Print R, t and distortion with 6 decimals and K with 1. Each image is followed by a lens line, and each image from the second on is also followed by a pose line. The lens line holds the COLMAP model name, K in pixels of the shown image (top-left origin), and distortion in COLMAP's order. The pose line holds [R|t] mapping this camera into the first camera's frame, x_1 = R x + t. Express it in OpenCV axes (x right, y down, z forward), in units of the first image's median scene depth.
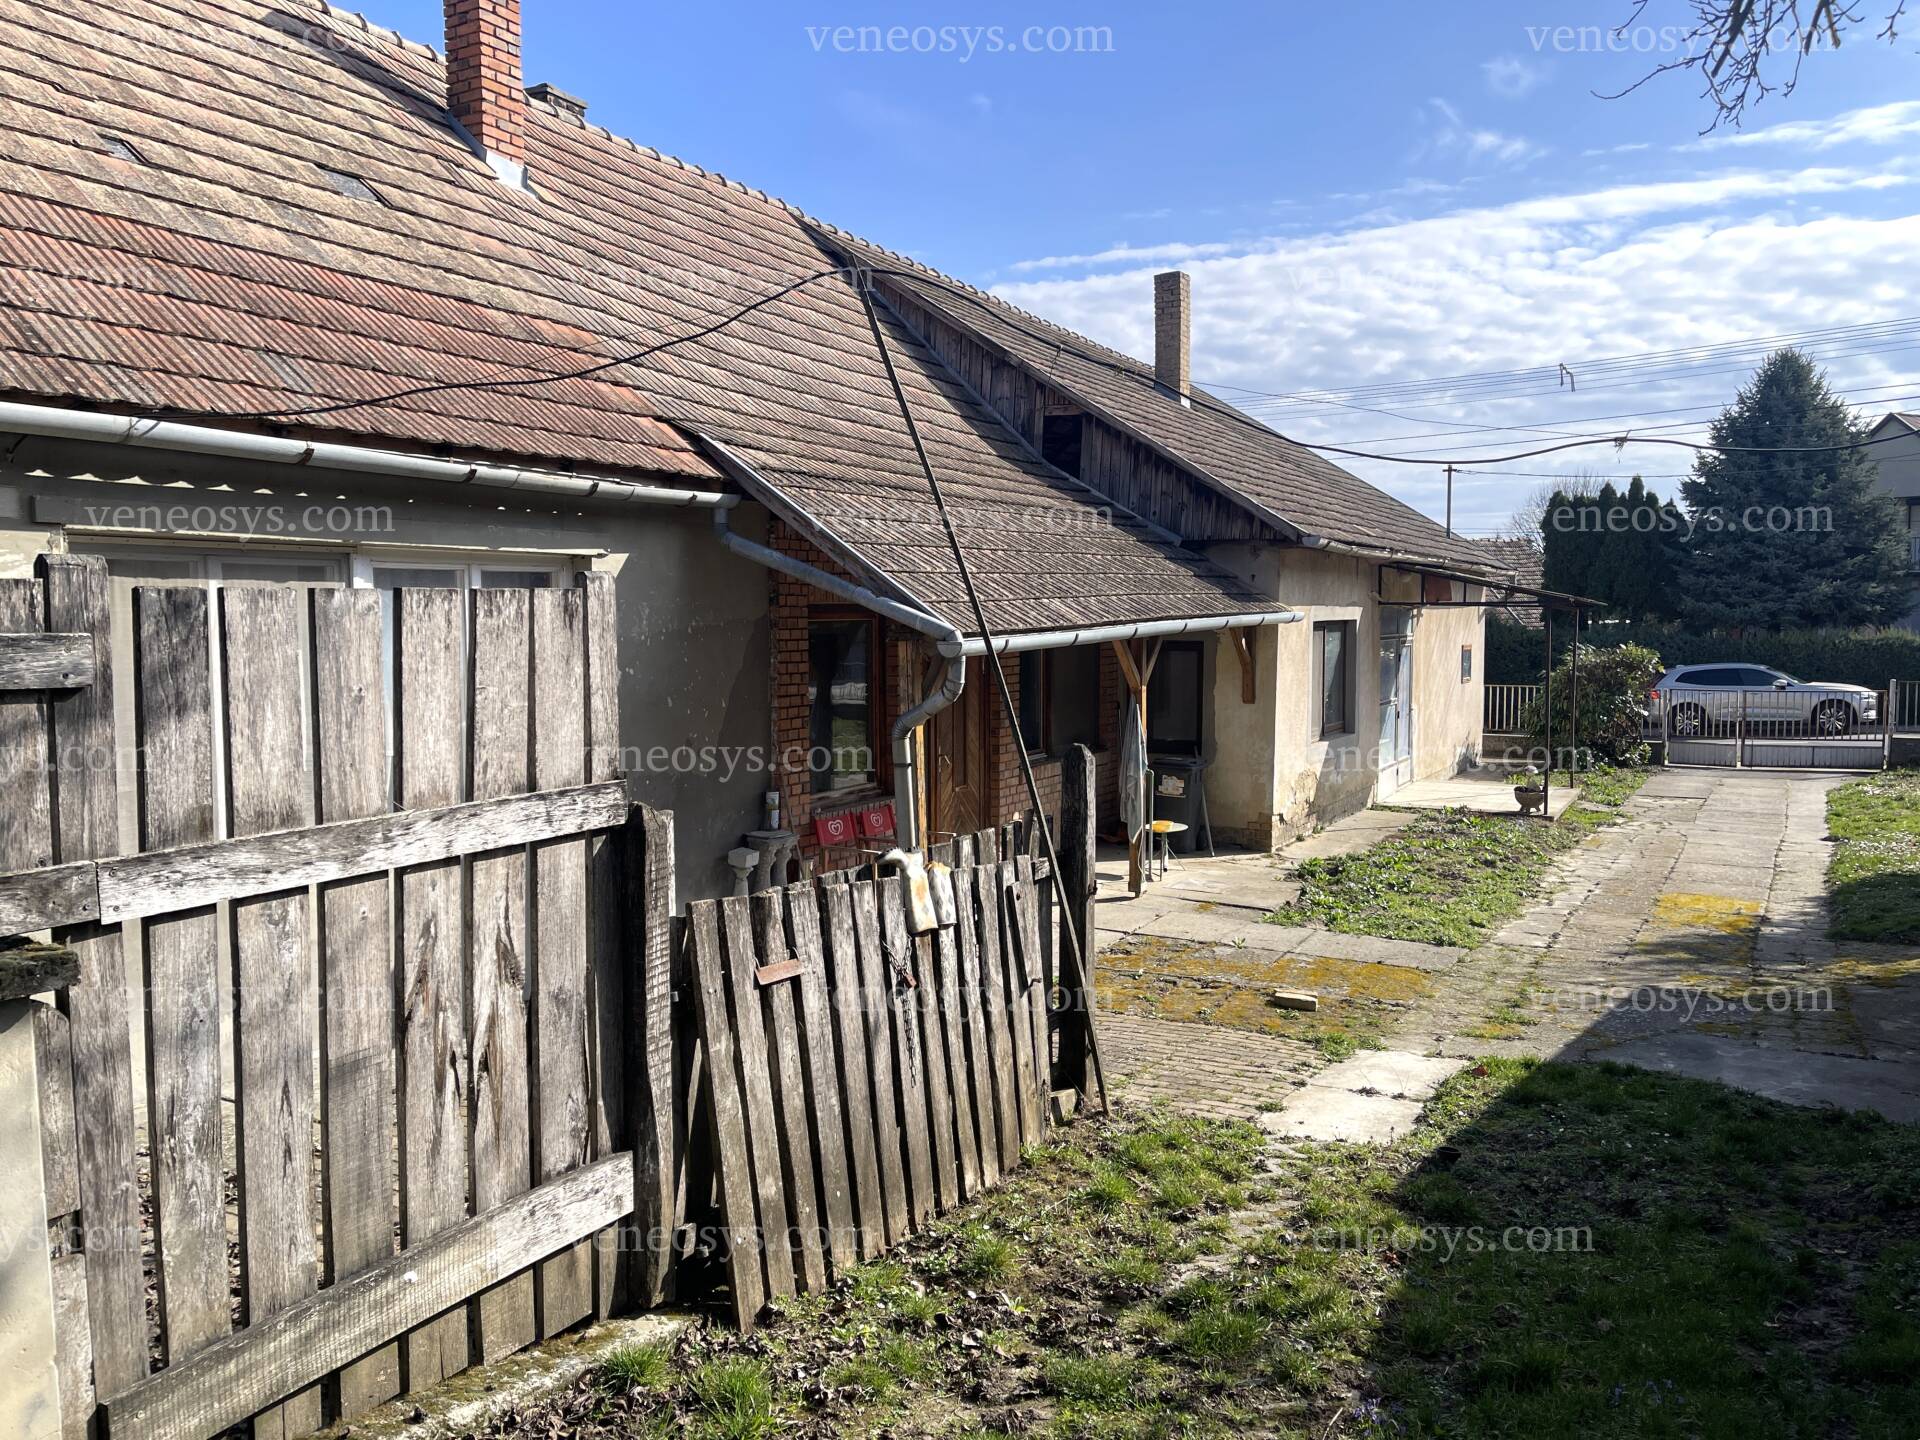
lens RADIAL K [[1412.4, 0, 962.0], [0, 1412.4, 716.6], [0, 0, 1]] dist [0.002442, -0.008736]
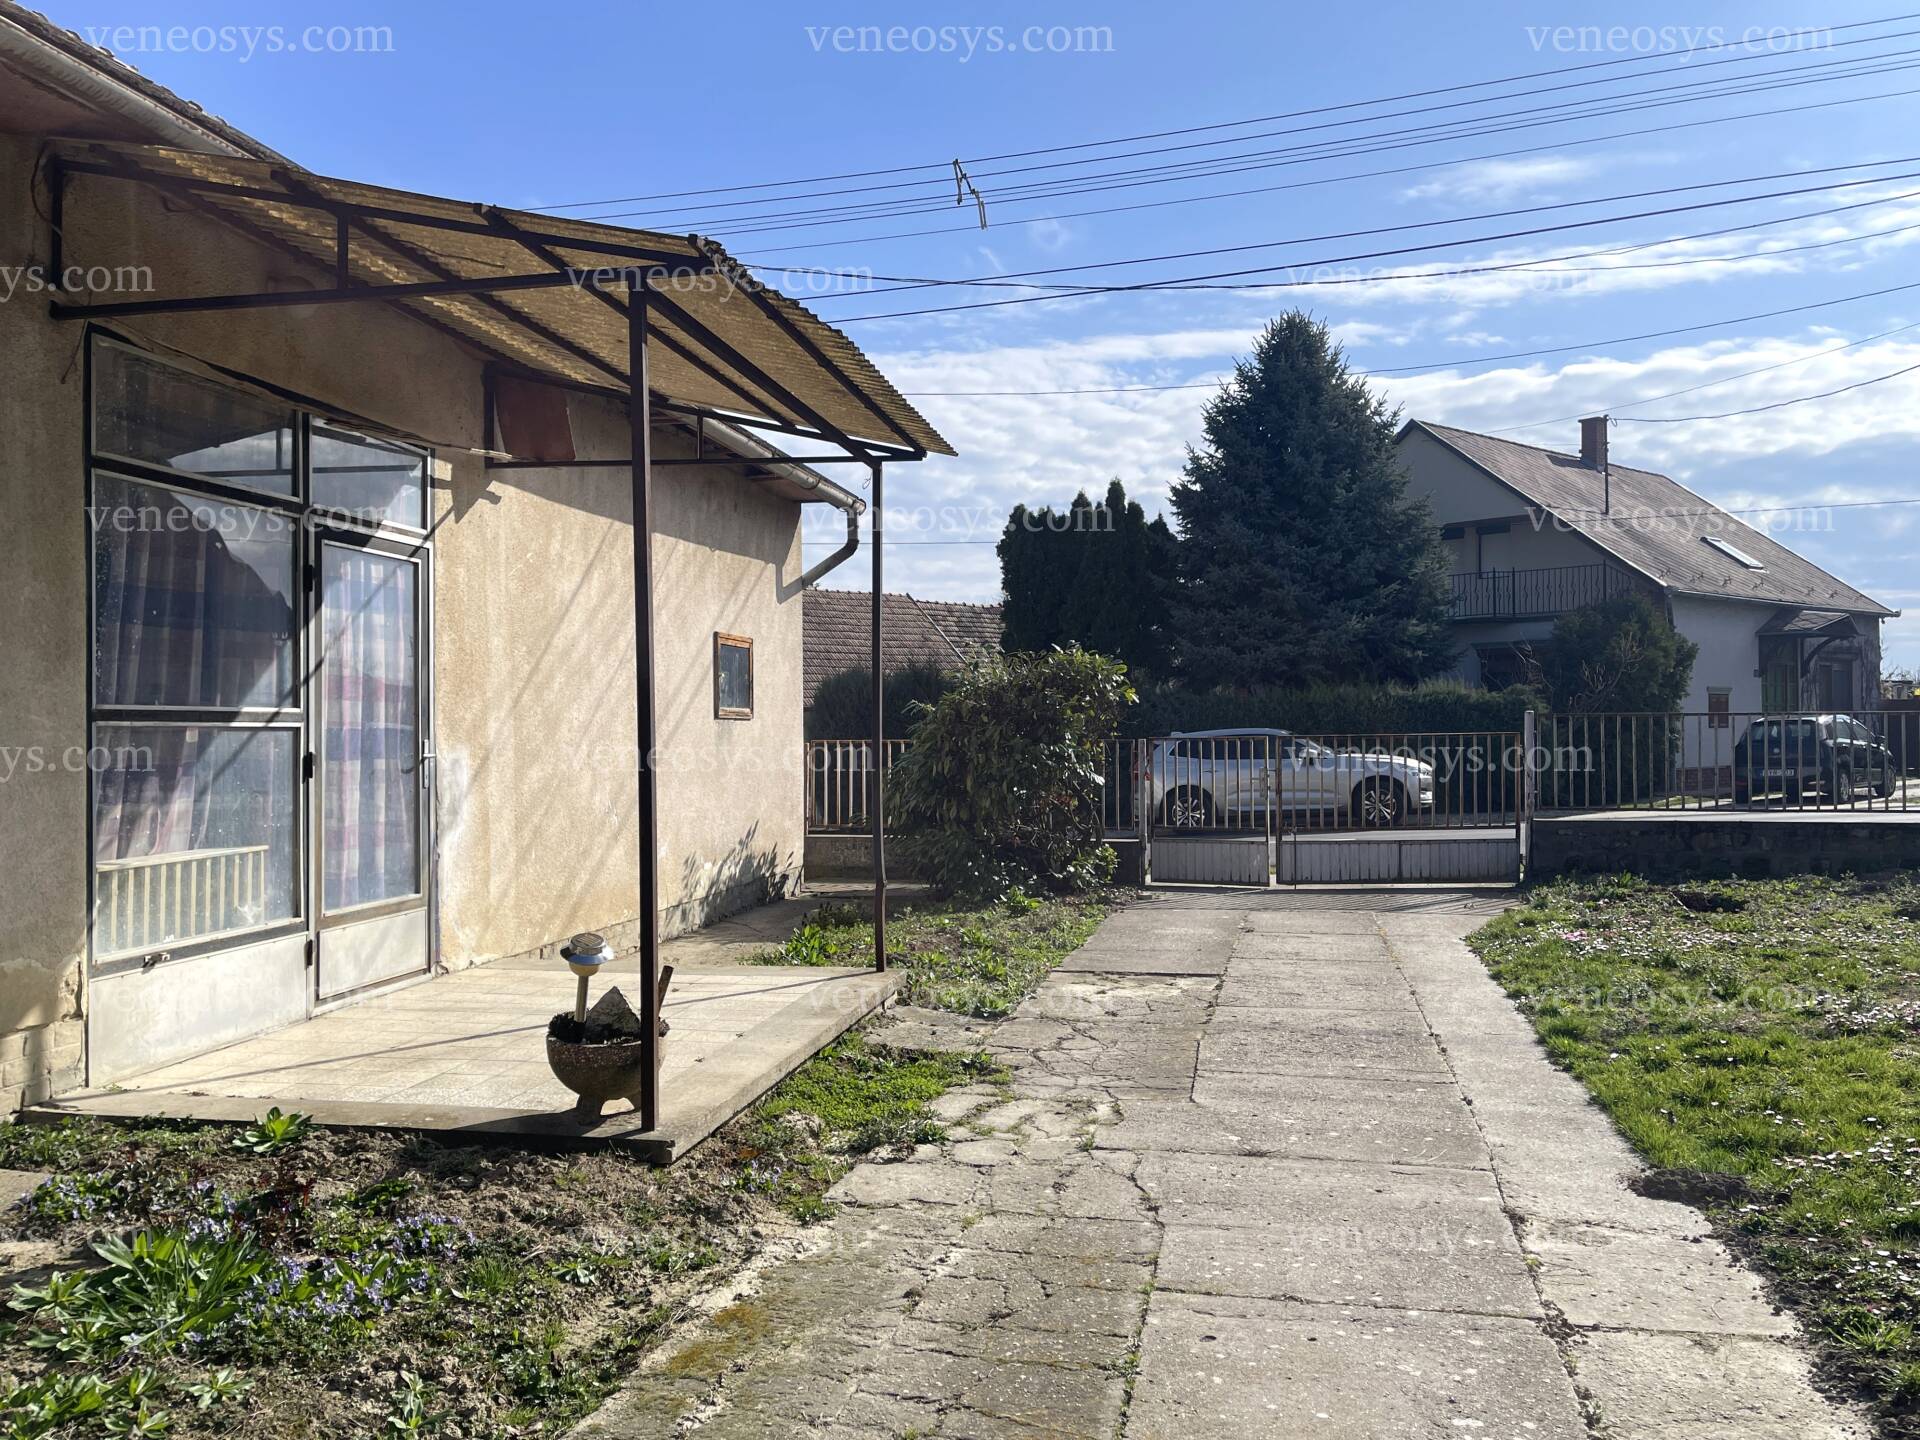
lens RADIAL K [[1485.2, 0, 950.0], [0, 1485.2, 721.3], [0, 0, 1]] dist [0.047380, 0.000957]
pose [[0.951906, 0.000742, 0.306389, 0.196036], [0.022674, 0.997084, -0.072861, 0.009440], [-0.305549, 0.076304, 0.949114, 0.373358]]
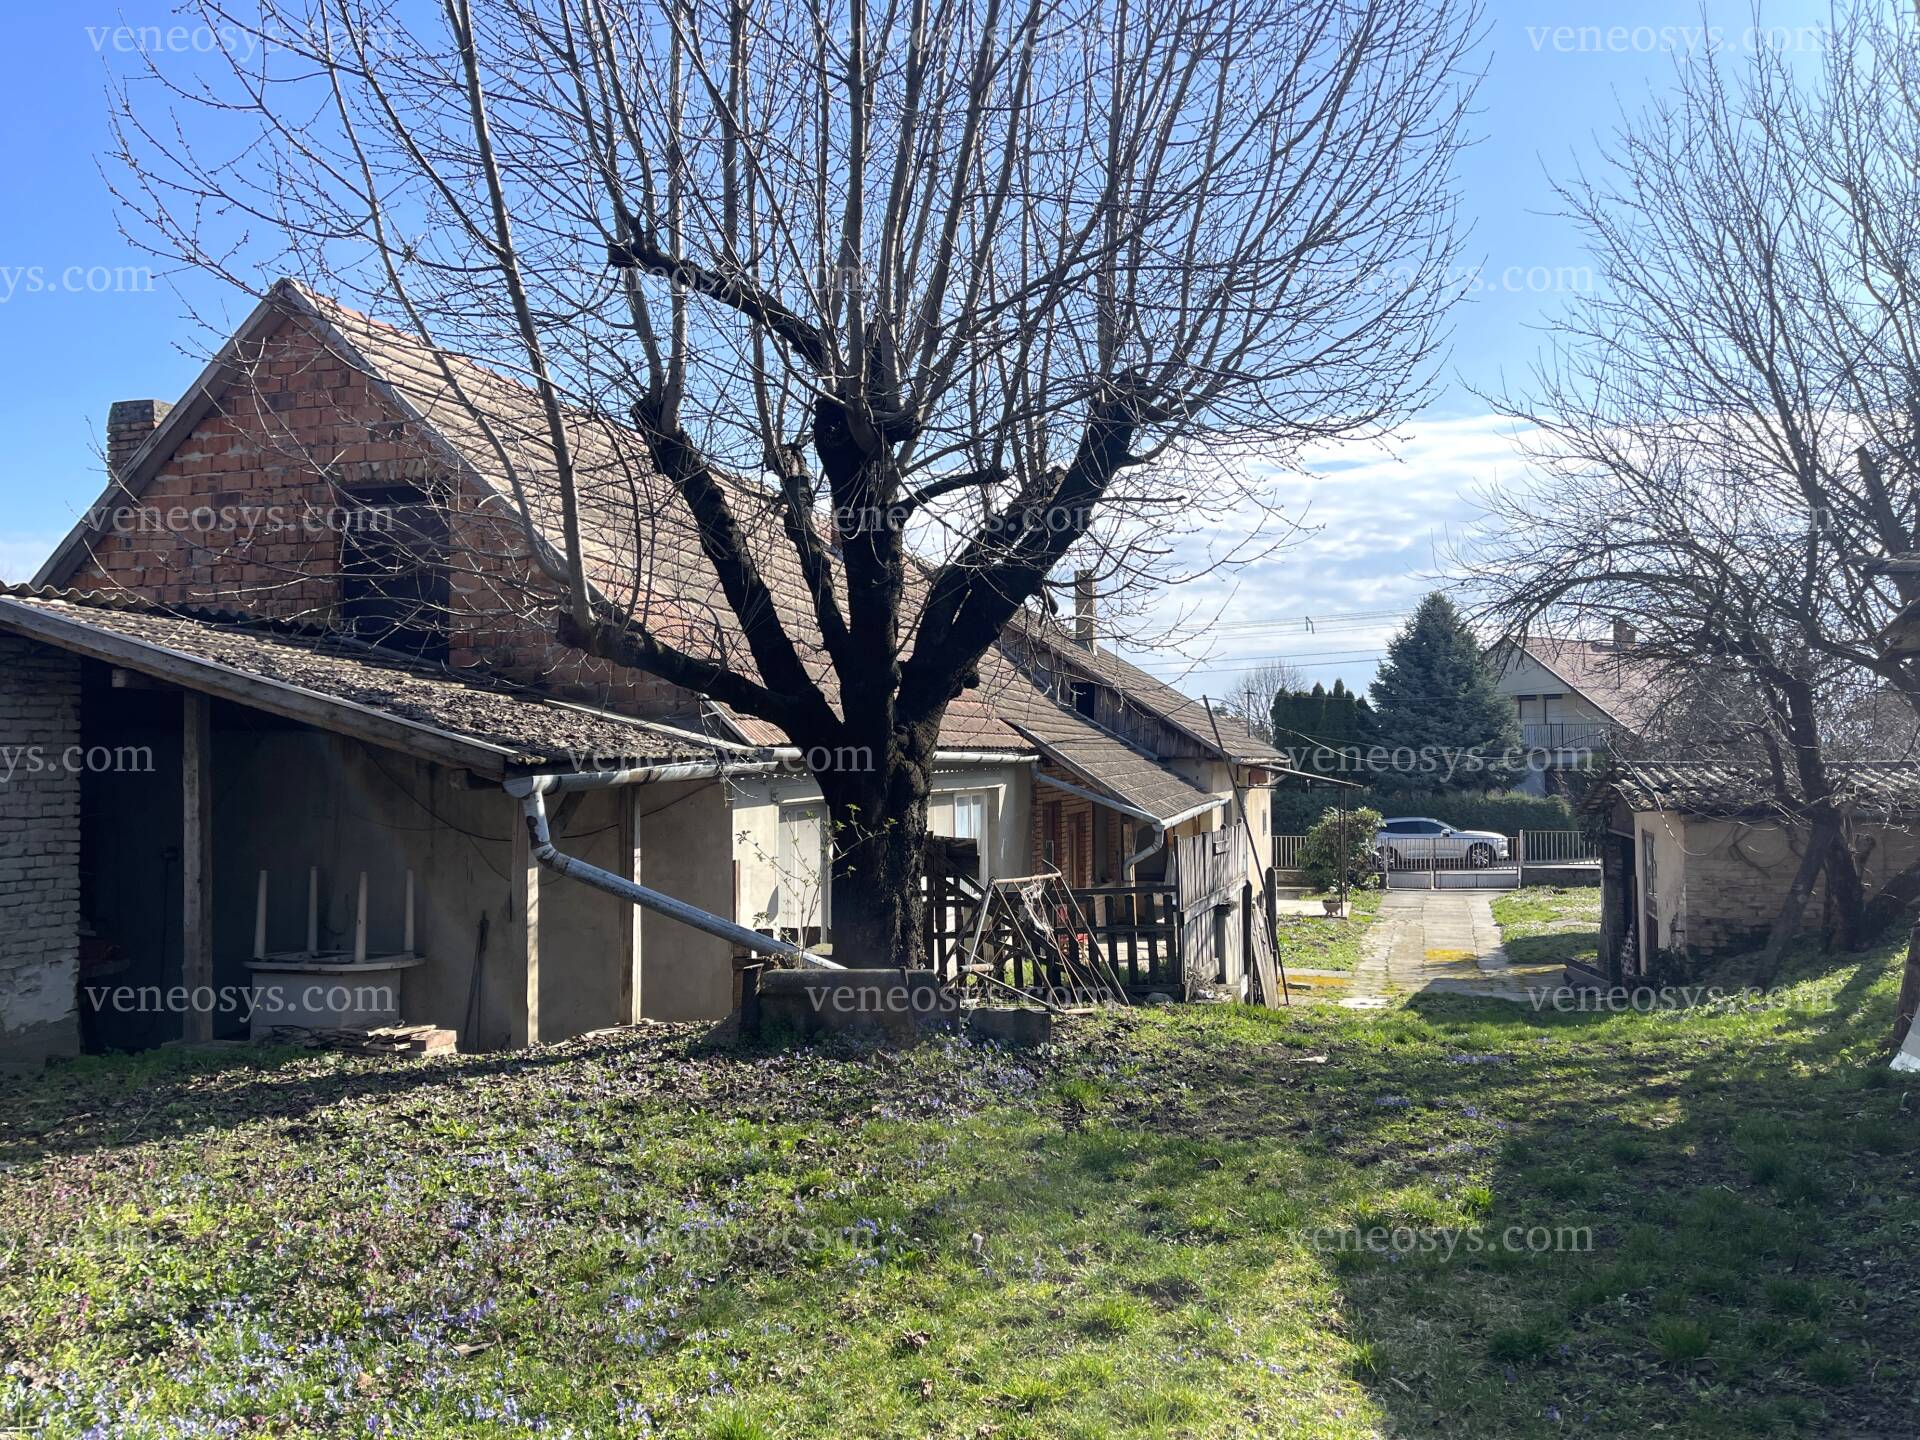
lens RADIAL K [[1412.4, 0, 971.1], [0, 1412.4, 720.6], [0, 0, 1]] dist [0.002442, -0.008736]
pose [[0.975428, 0.007362, 0.220193, -0.200656], [0.015175, 0.994823, -0.100485, 0.000565], [-0.219793, 0.101357, 0.970267, -0.285243]]
